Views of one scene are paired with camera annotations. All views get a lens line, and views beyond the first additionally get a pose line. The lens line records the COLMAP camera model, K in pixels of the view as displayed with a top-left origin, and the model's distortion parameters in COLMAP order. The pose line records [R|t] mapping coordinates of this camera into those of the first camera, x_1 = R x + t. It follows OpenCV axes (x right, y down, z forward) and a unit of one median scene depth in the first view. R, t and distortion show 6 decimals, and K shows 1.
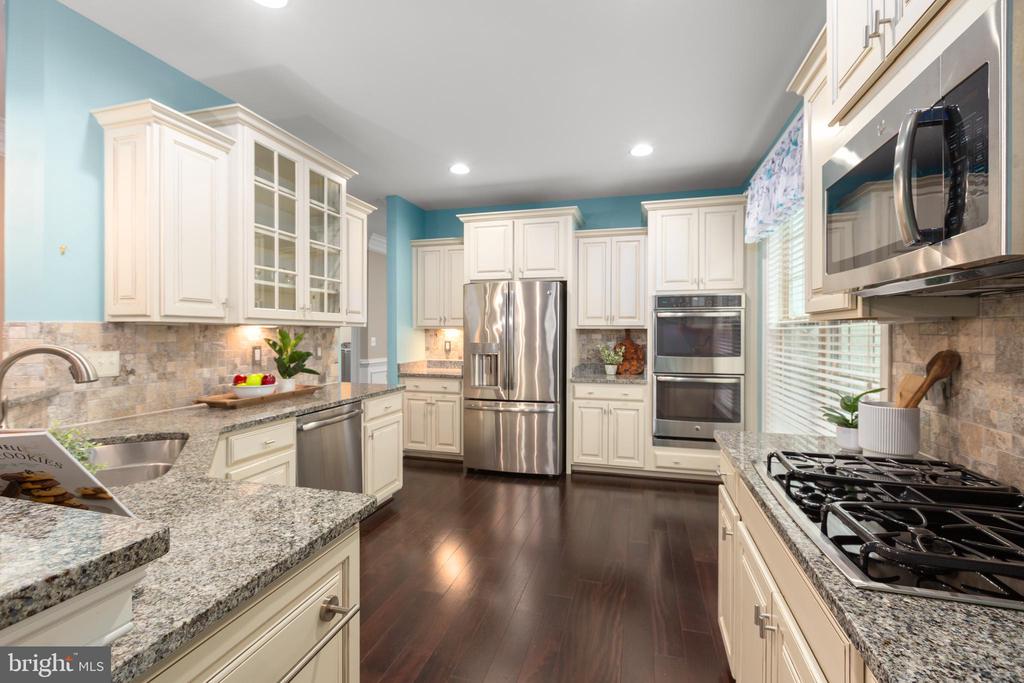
lens RADIAL K [[463.5, 0, 514.3], [0, 463.5, 334.2], [0, 0, 1]] dist [0.014769, -0.001035]
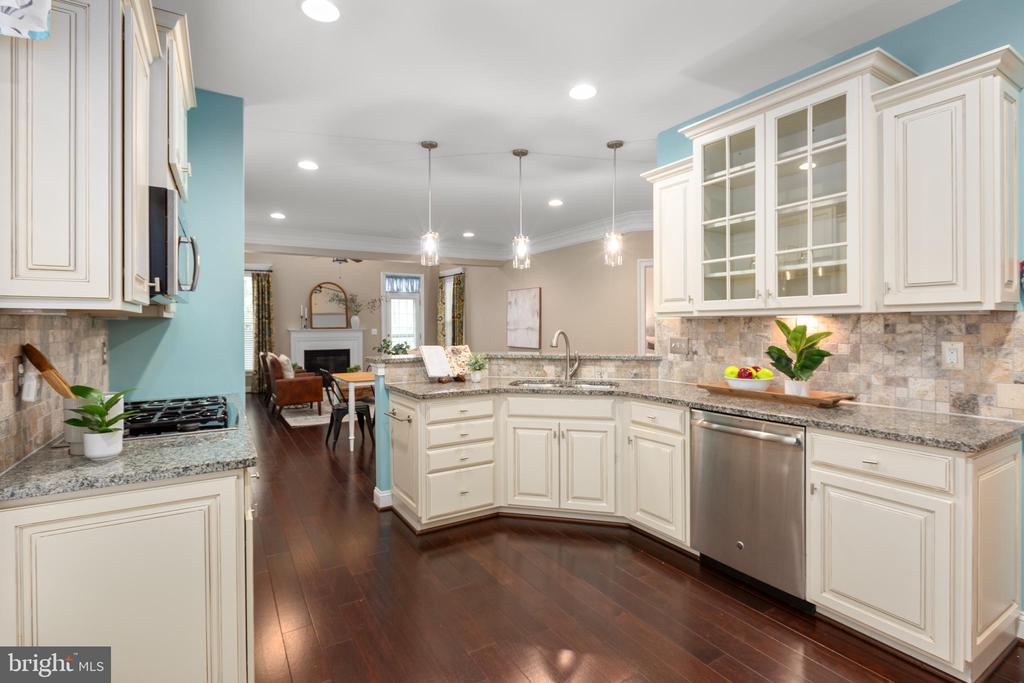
lens RADIAL K [[490.7, 0, 513.5], [0, 490.7, 335.9], [0, 0, 1]] dist [-0.000130, -0.000005]
pose [[-0.677296, 0.014222, -0.735573, 0.338092], [-0.001769, 0.999779, 0.020959, 0.000543], [0.735709, 0.015496, -0.677121, 0.858798]]
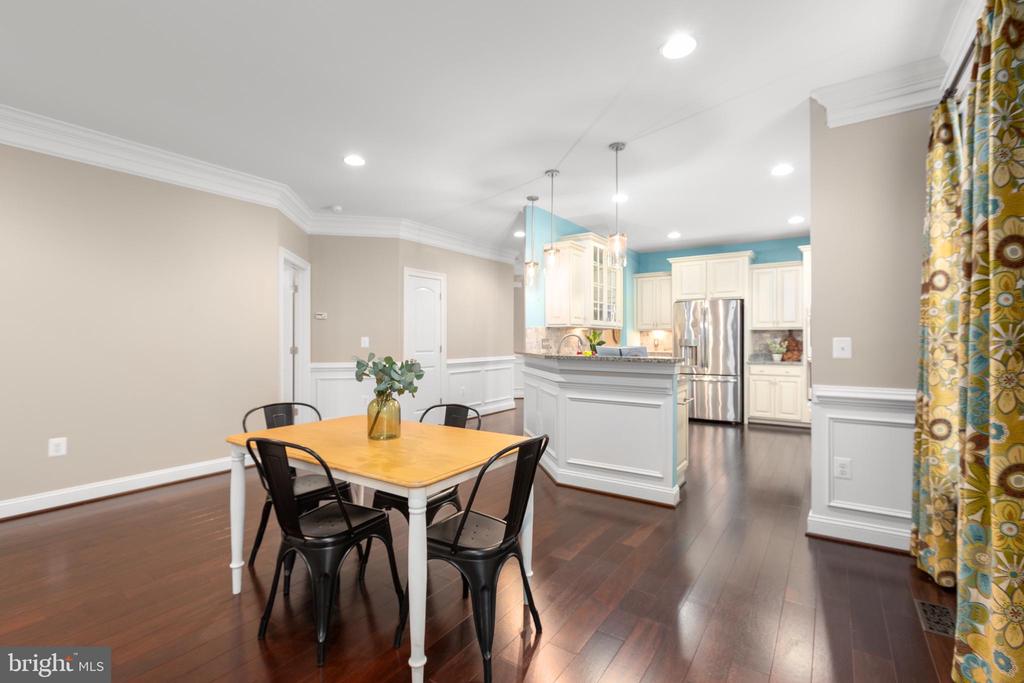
lens RADIAL K [[463.5, 0, 517.0], [0, 463.5, 337.1], [0, 0, 1]] dist [0.014769, -0.001035]
pose [[0.947419, -0.000550, -0.319996, -0.112505], [-0.000936, 0.999989, -0.004492, 0.021322], [0.319995, 0.004555, 0.947408, -0.735689]]
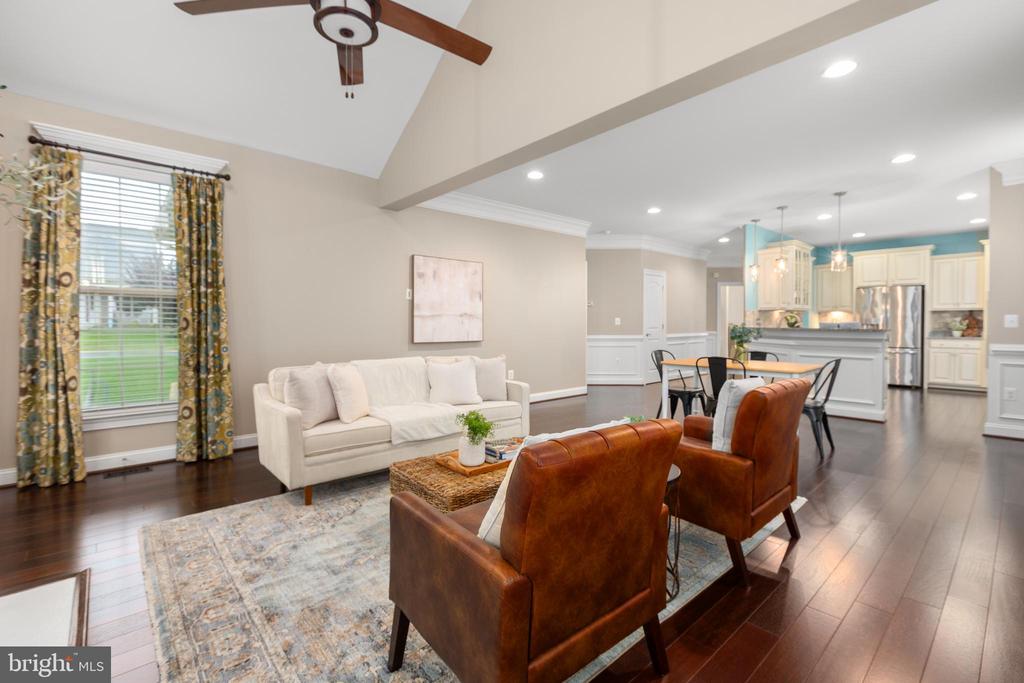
lens RADIAL K [[463.5, 0, 518.9], [0, 463.5, 329.8], [0, 0, 1]] dist [0.014769, -0.001035]
pose [[0.848847, 0.006810, -0.528594, -0.284879], [0.001761, 0.999875, 0.015709, 0.034581], [0.528635, -0.014265, 0.848729, -1.510439]]
